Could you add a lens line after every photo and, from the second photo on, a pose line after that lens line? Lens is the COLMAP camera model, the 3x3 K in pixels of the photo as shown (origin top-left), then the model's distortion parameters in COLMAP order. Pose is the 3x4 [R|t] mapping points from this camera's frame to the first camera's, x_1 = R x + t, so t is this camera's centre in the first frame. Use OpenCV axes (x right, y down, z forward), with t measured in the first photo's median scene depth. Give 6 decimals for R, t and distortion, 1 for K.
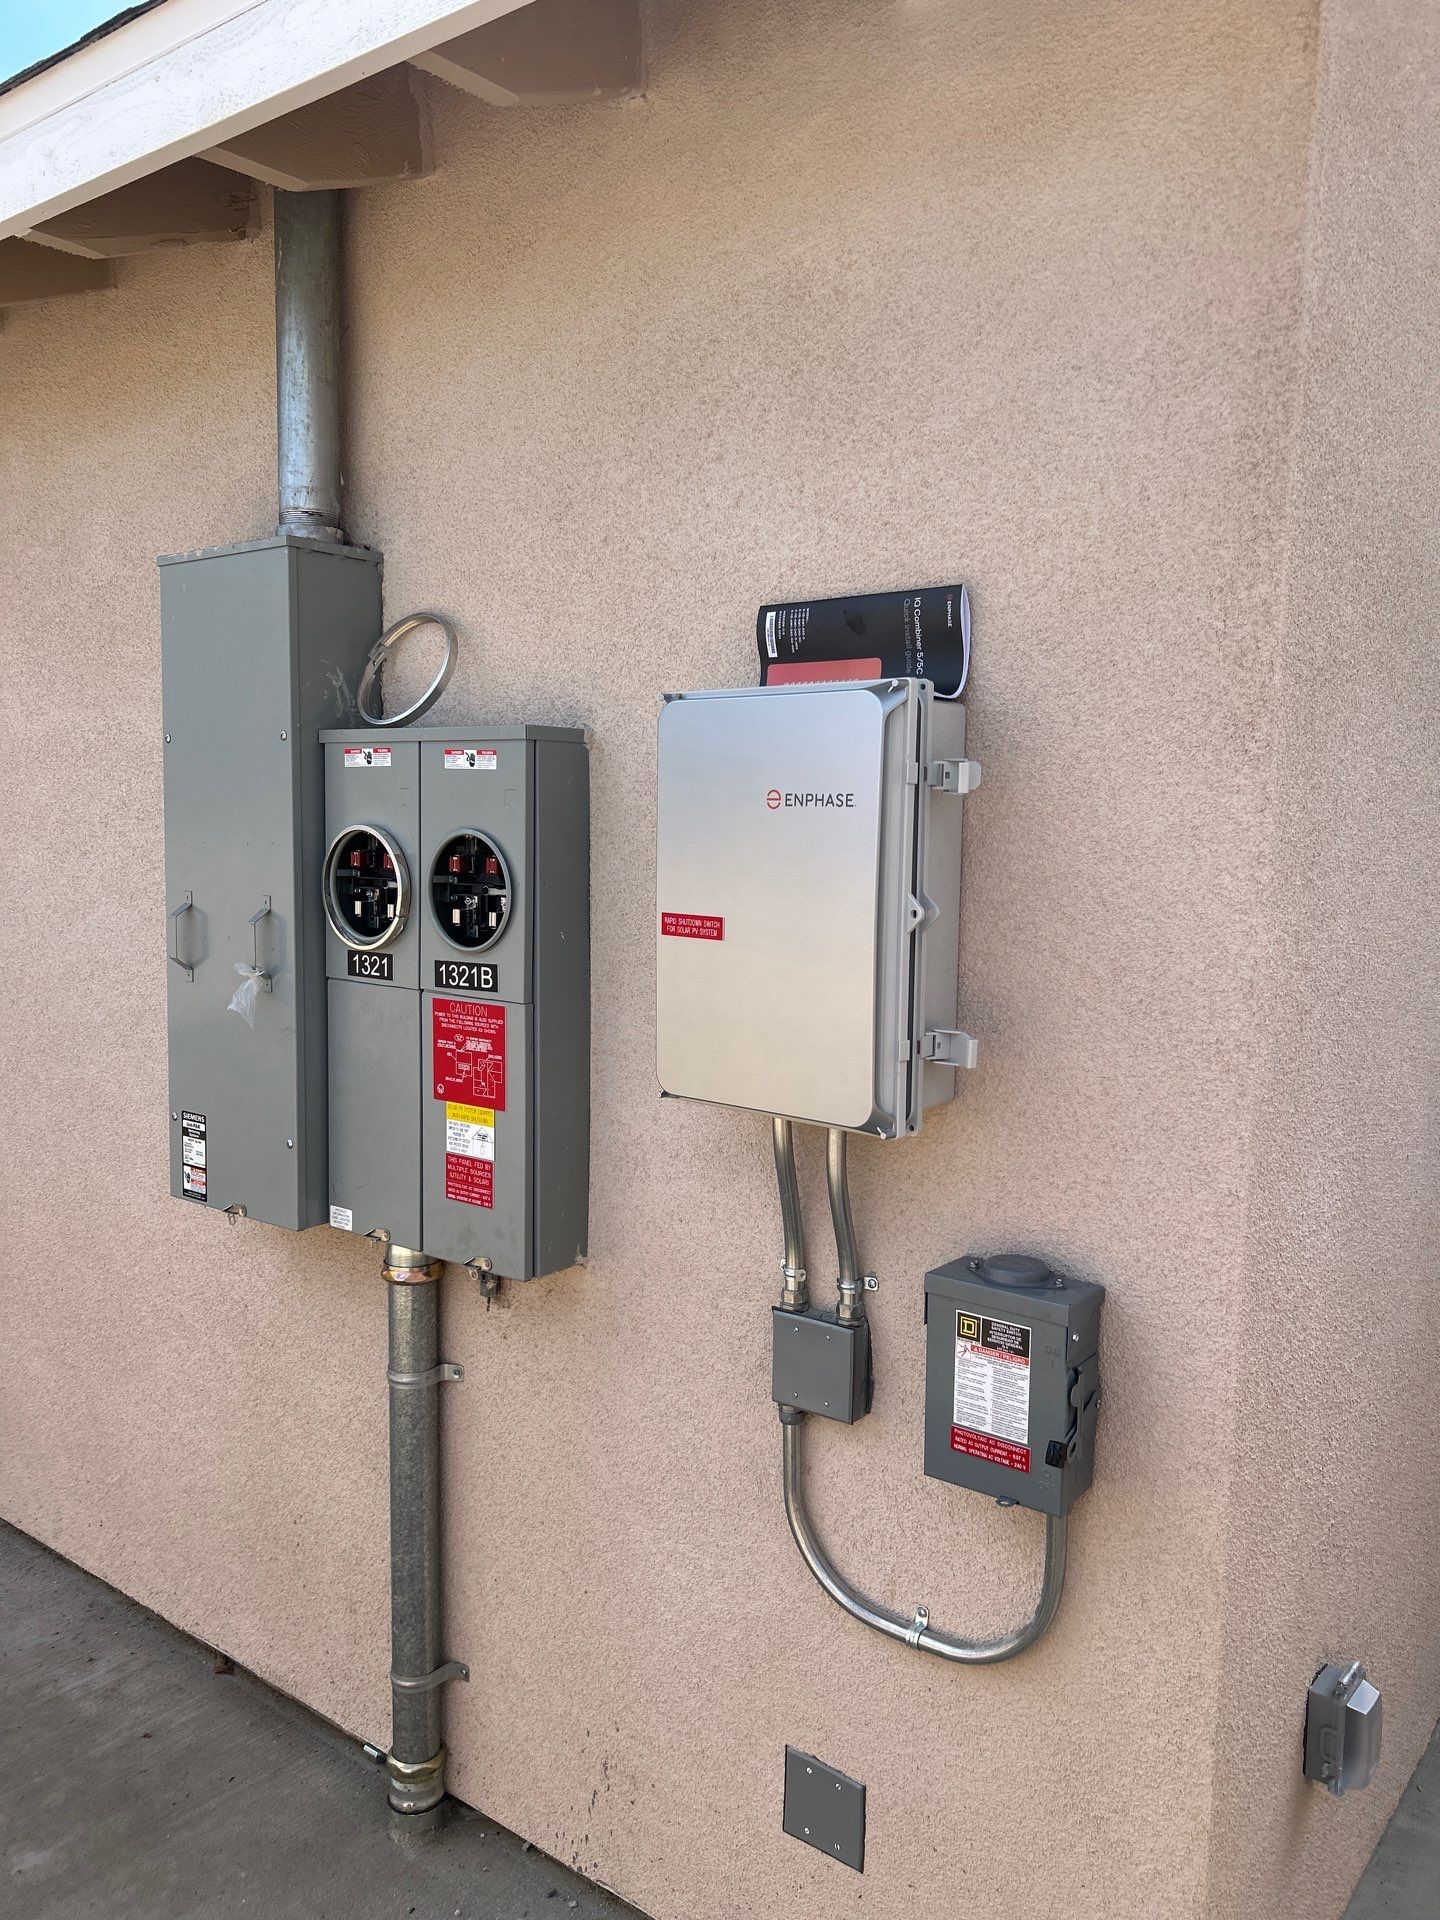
lens RADIAL K [[1428.2, 0, 726.5], [0, 1428.2, 947.7], [0, 0, 1]] dist [0.053127, -0.066624]
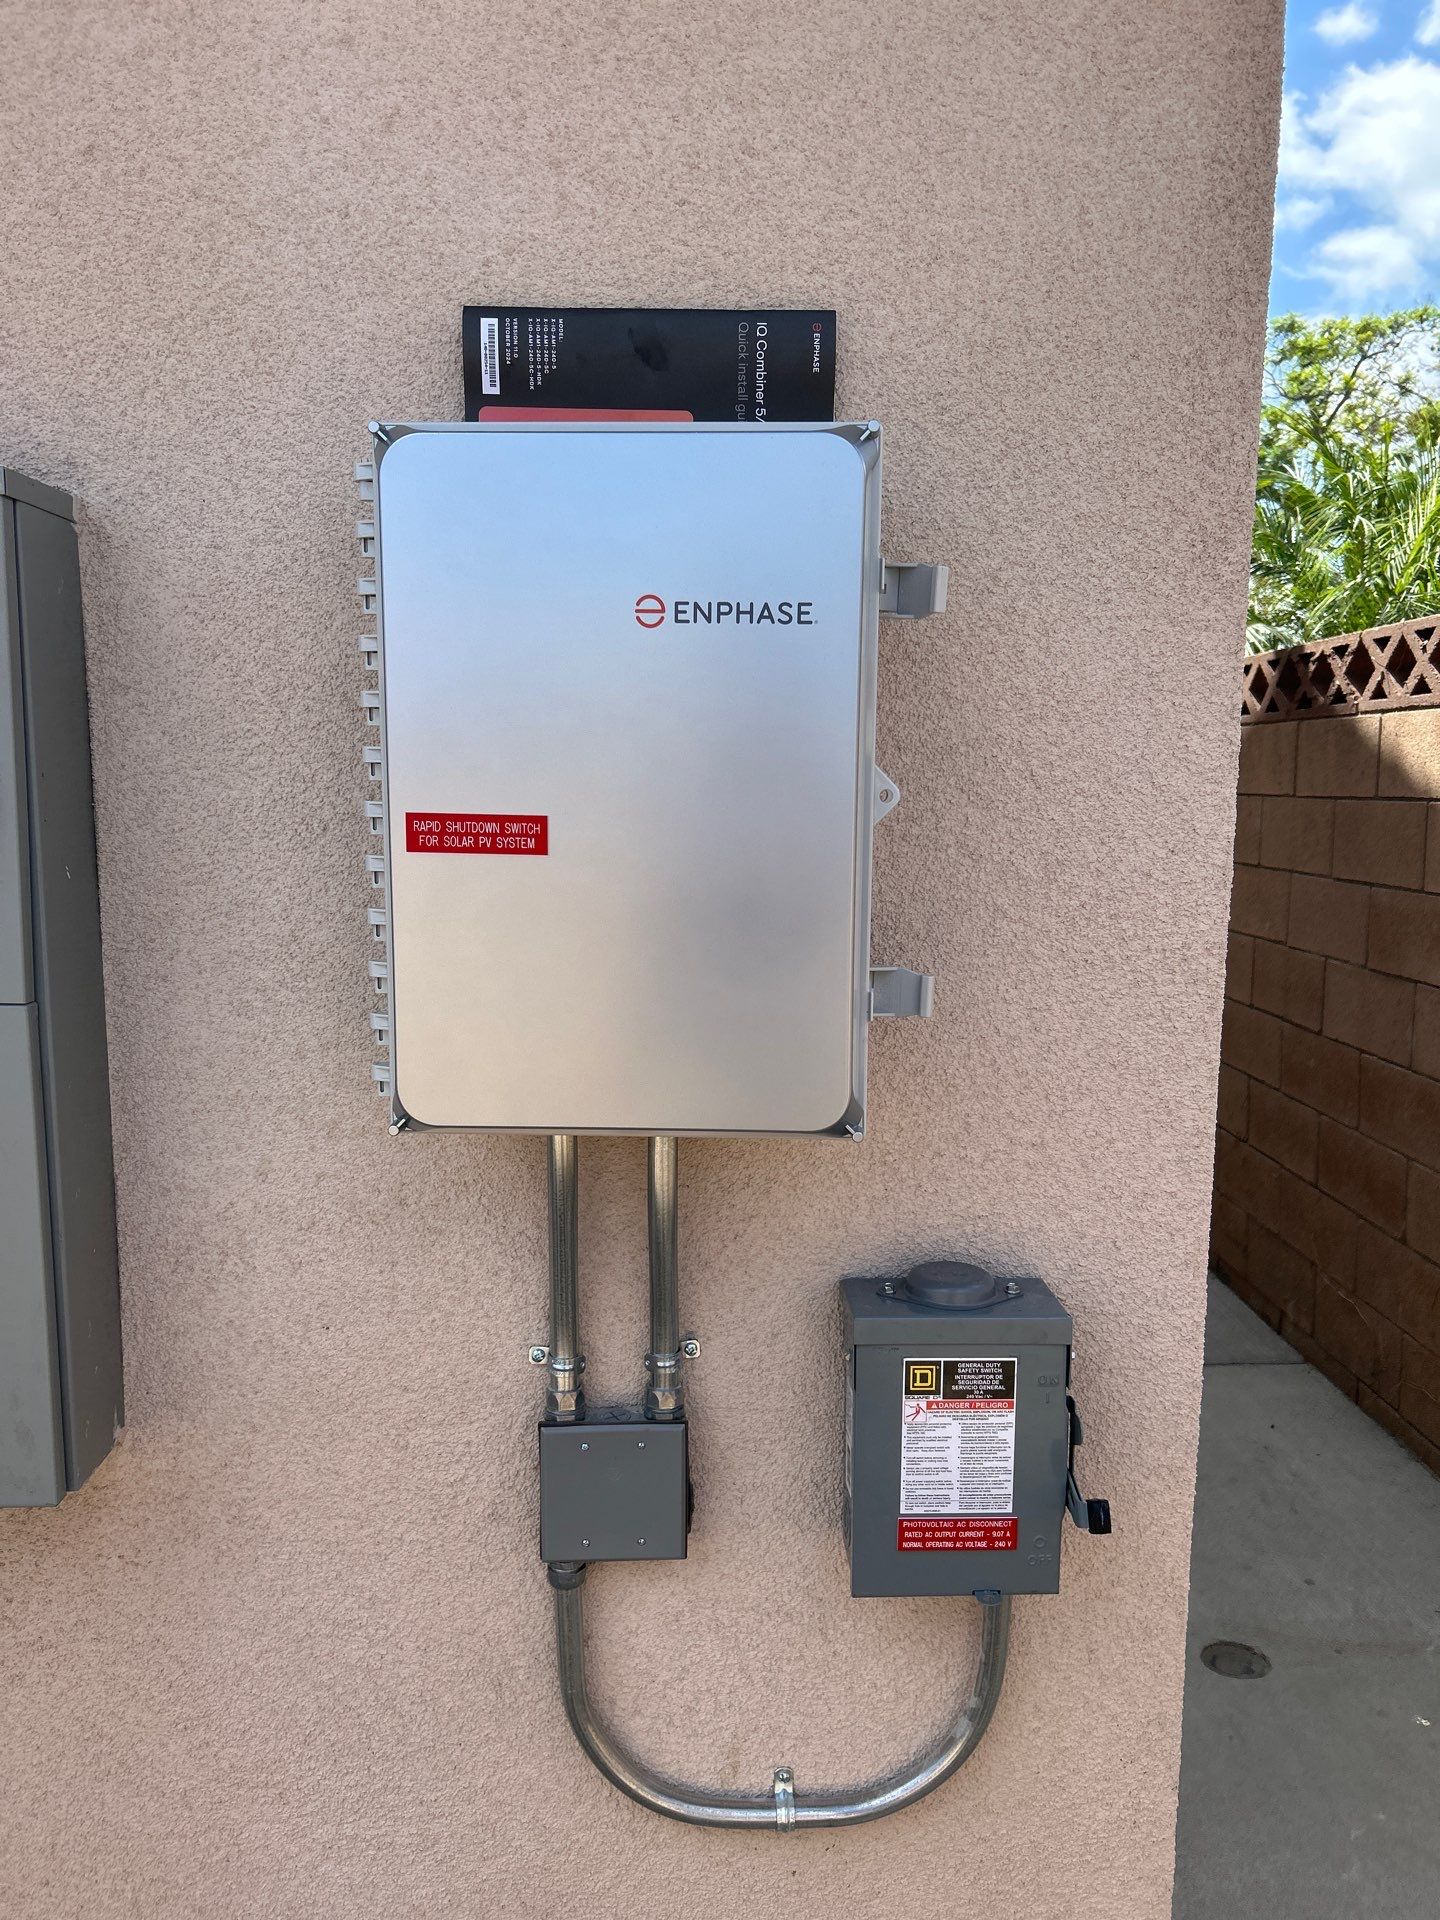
lens RADIAL K [[1428.2, 0, 739.4], [0, 1428.2, 958.0], [0, 0, 1]] dist [0.053127, -0.066624]
pose [[0.774728, -0.089224, 0.625968, -0.293540], [0.060966, 0.995922, 0.066503, 0.003190], [-0.629349, -0.013359, 0.777008, 0.450845]]
